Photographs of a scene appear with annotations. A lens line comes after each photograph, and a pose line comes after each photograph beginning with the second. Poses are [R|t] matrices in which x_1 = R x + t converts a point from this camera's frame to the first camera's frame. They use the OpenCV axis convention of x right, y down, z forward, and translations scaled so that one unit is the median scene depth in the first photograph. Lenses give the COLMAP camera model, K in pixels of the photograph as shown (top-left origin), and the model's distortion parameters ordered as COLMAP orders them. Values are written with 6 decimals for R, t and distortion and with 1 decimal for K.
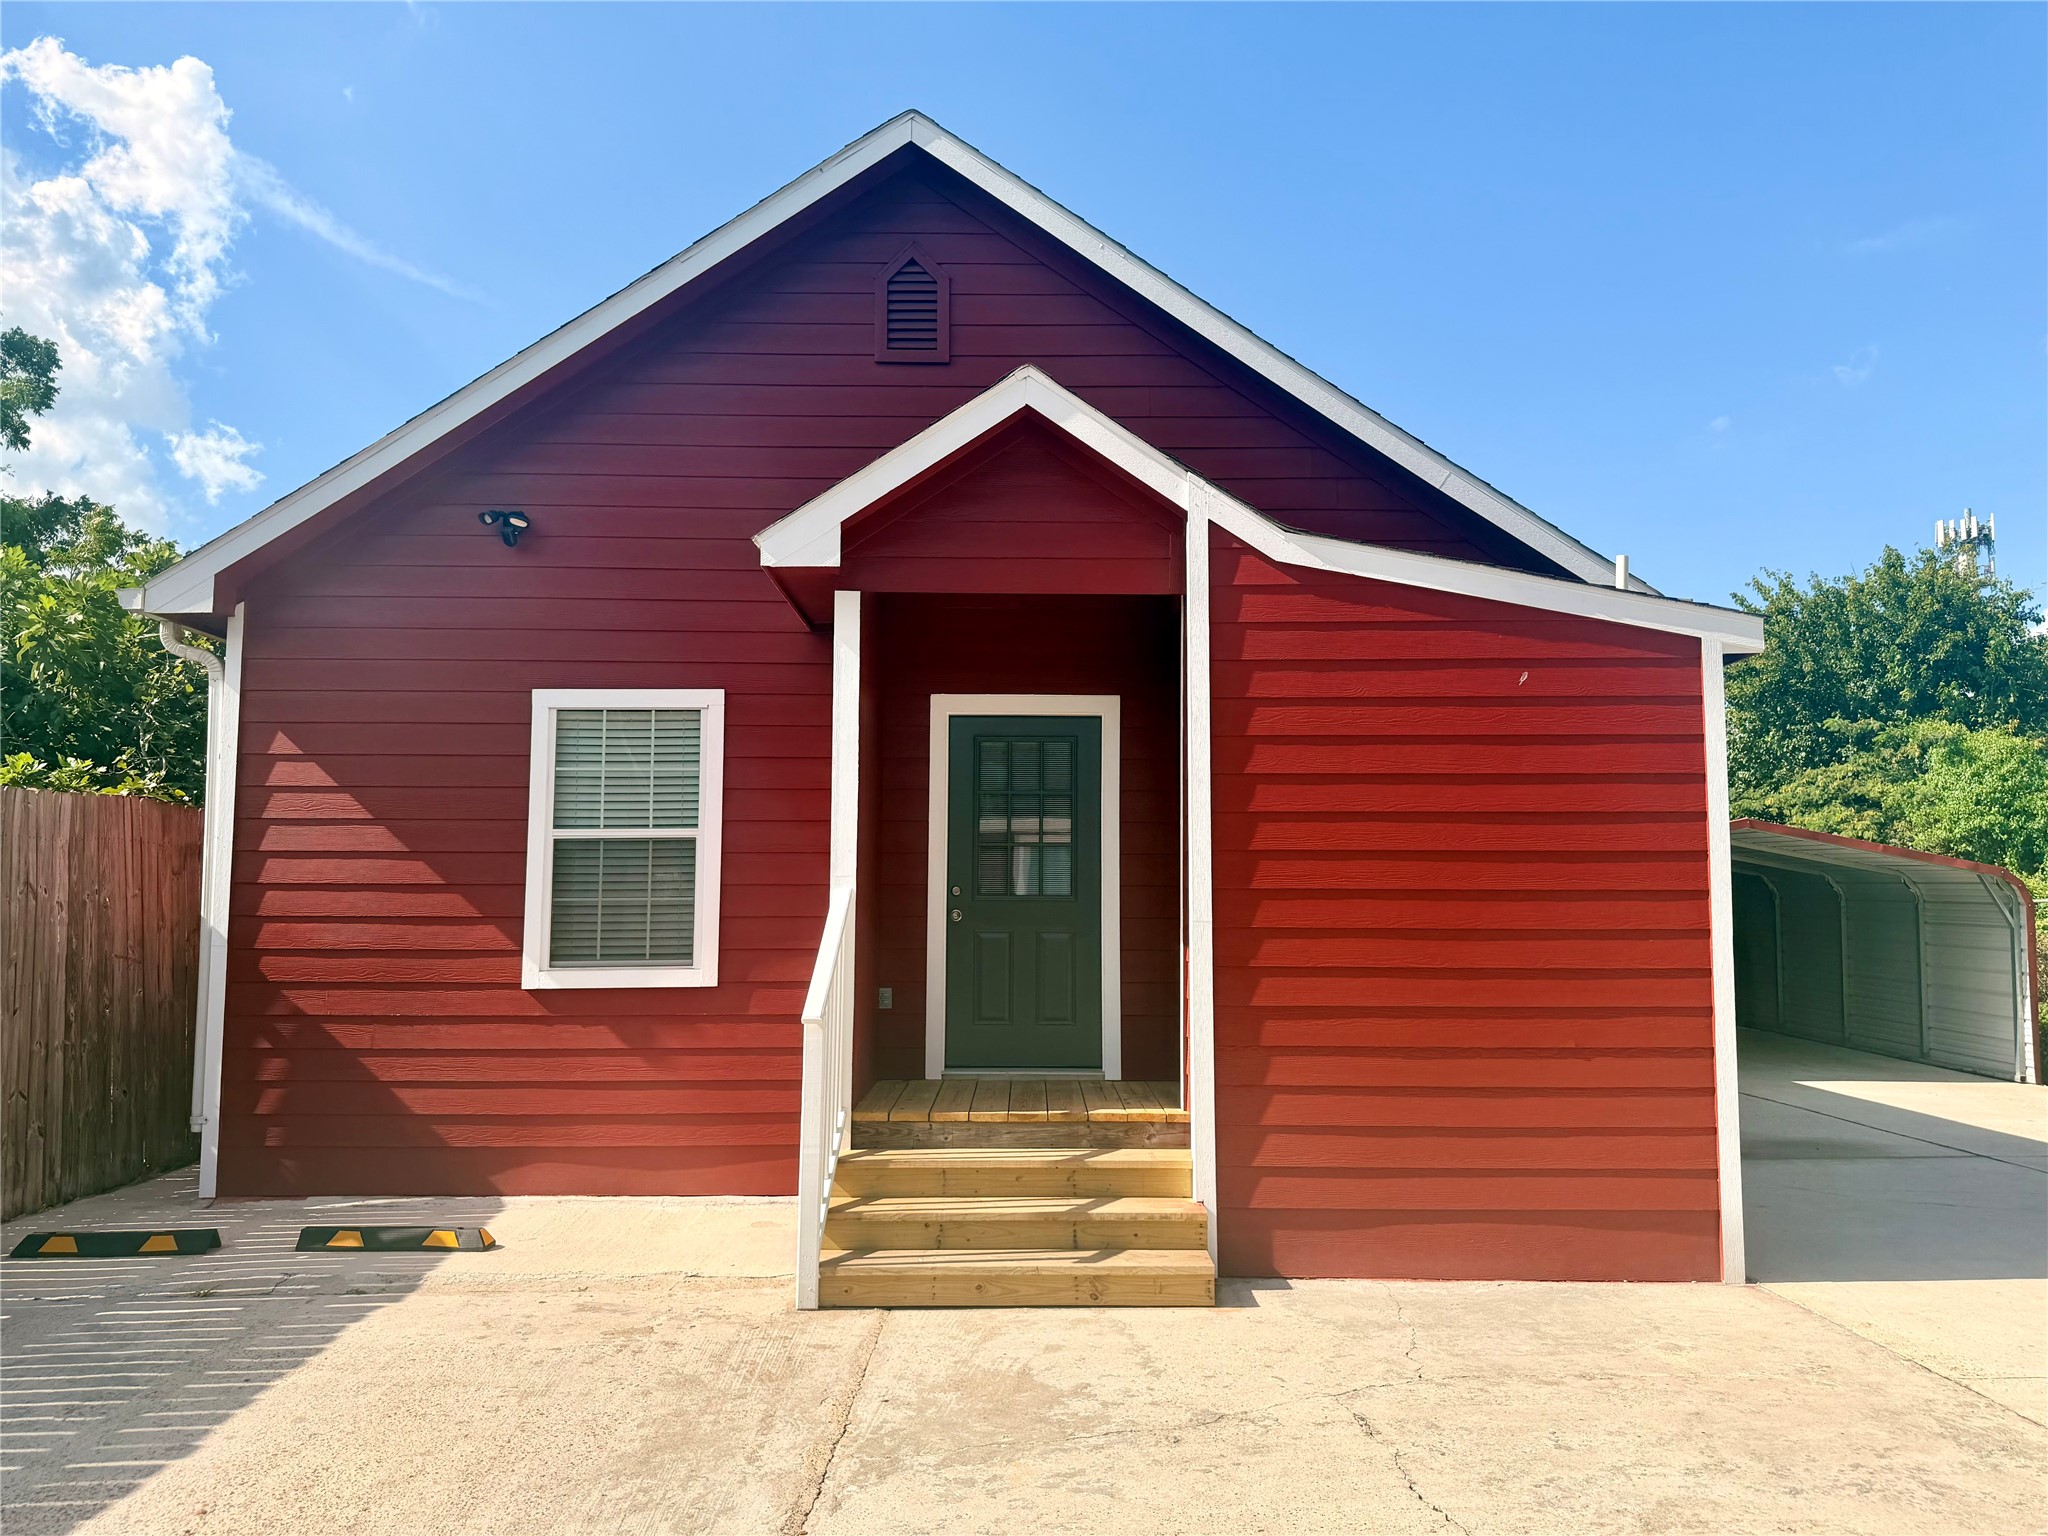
lens RADIAL K [[1417.8, 0, 1025.8], [0, 1417.8, 597.9], [0, 0, 1]] dist [0.034343, -0.033704]
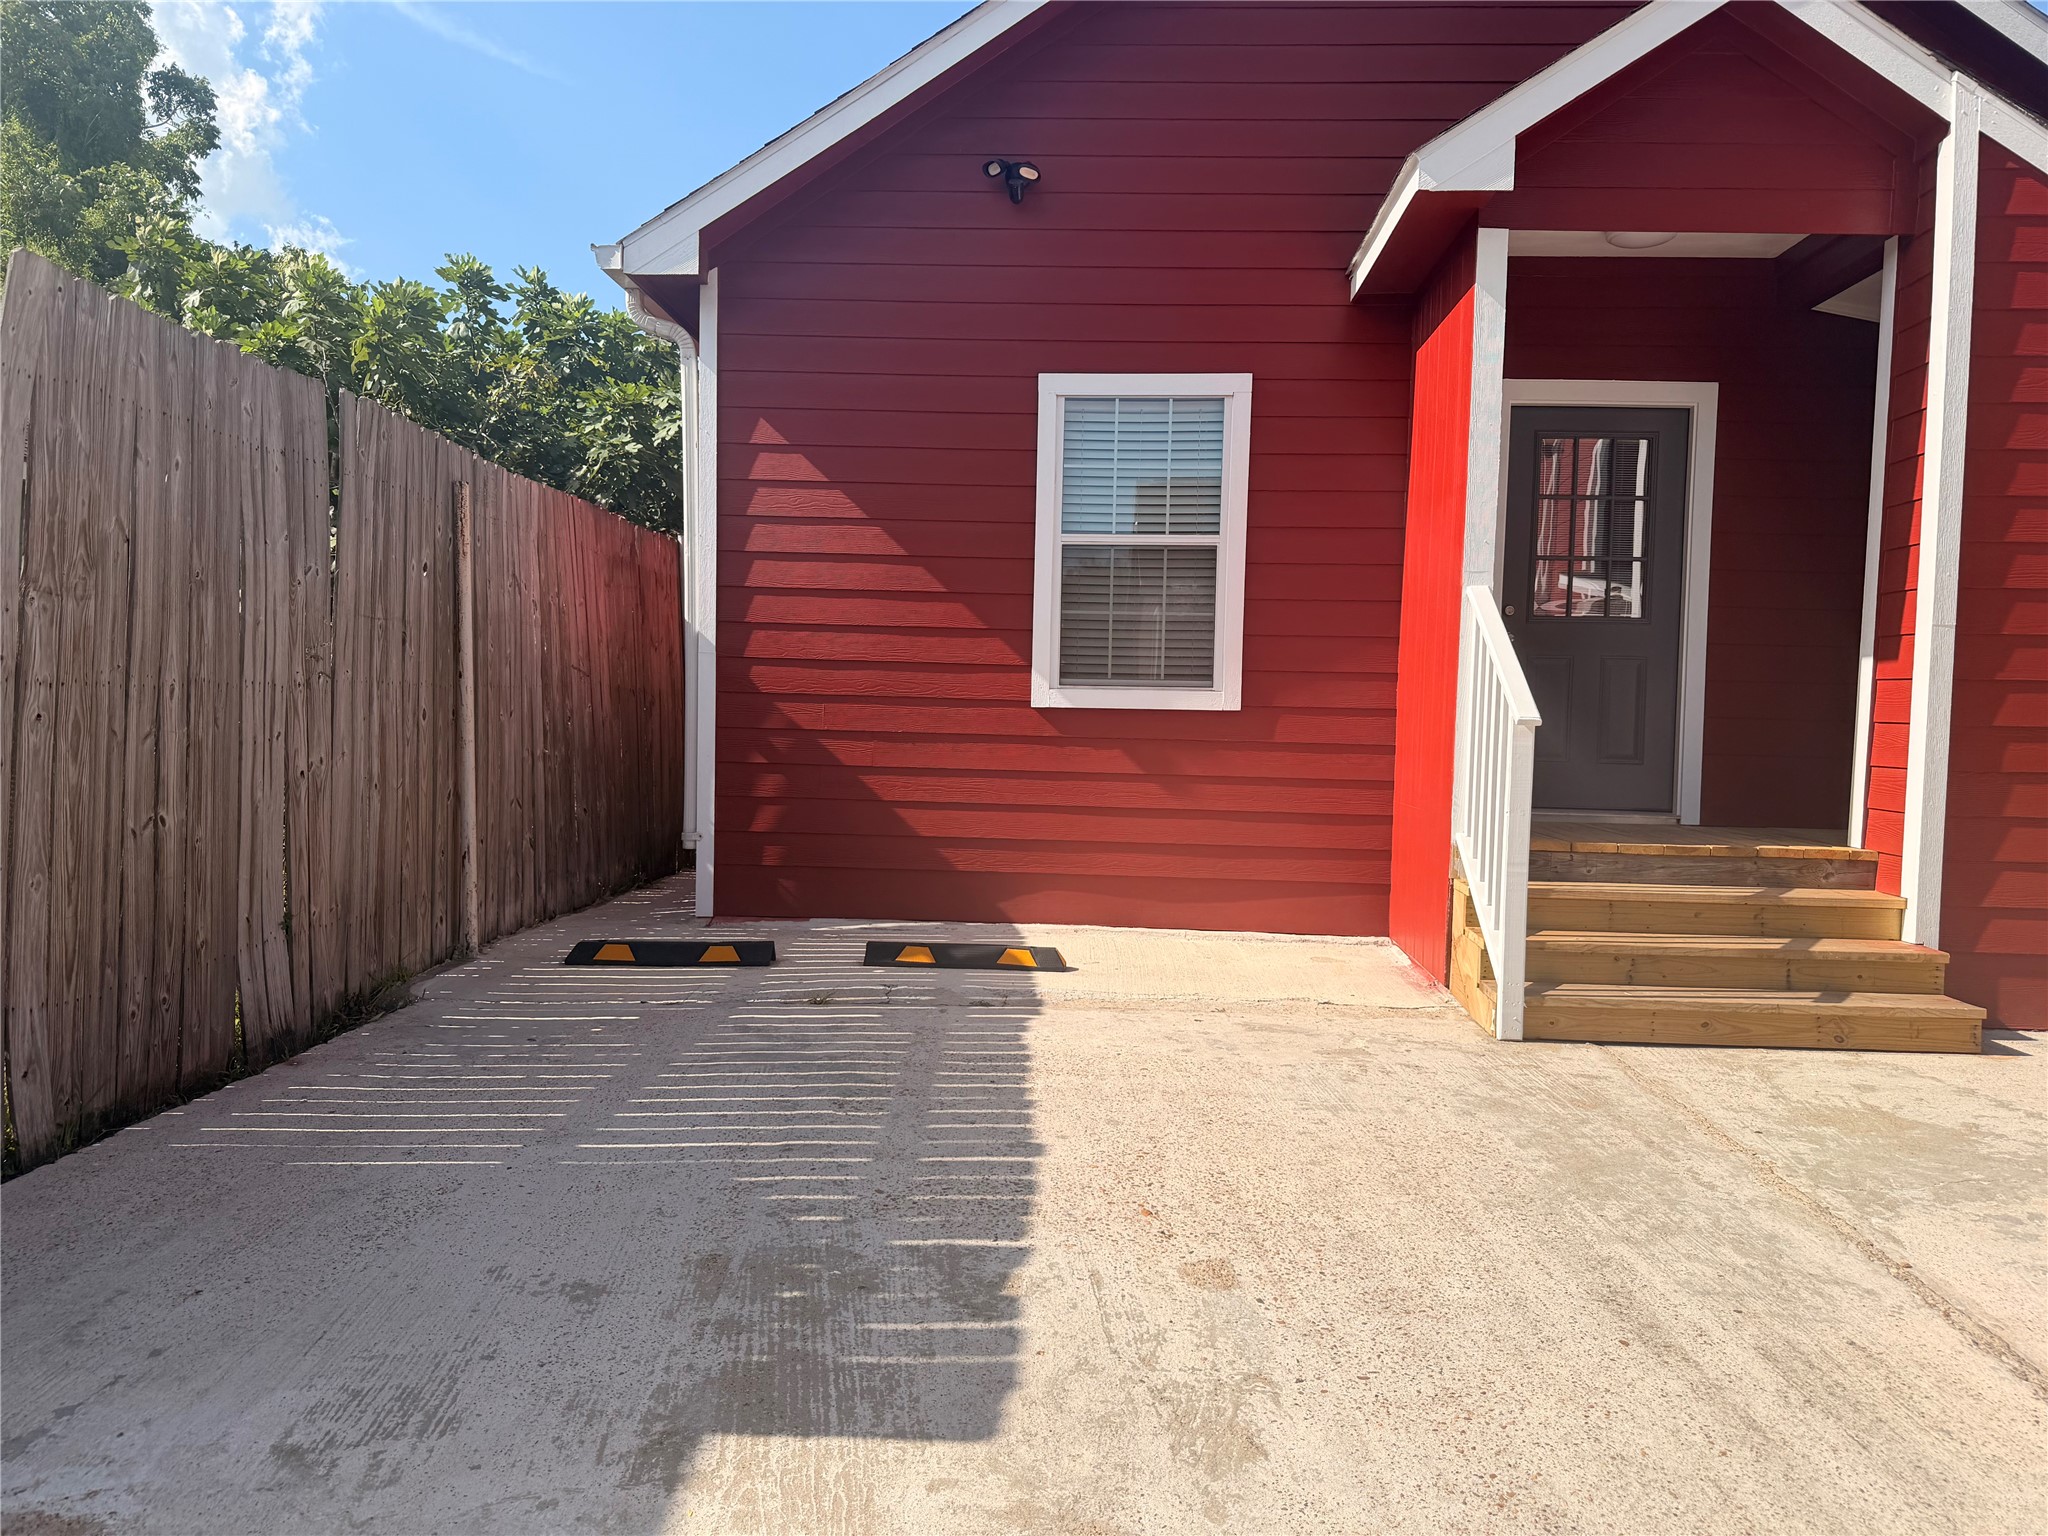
lens RADIAL K [[1440.5, 0, 1022.5], [0, 1440.5, 623.8], [0, 0, 1]] dist [0.047922, -0.078683]
pose [[0.997608, 0.015462, -0.067376, -0.302016], [-0.005351, 0.989013, 0.147730, 0.087532], [0.068920, -0.147016, 0.986730, 0.104703]]
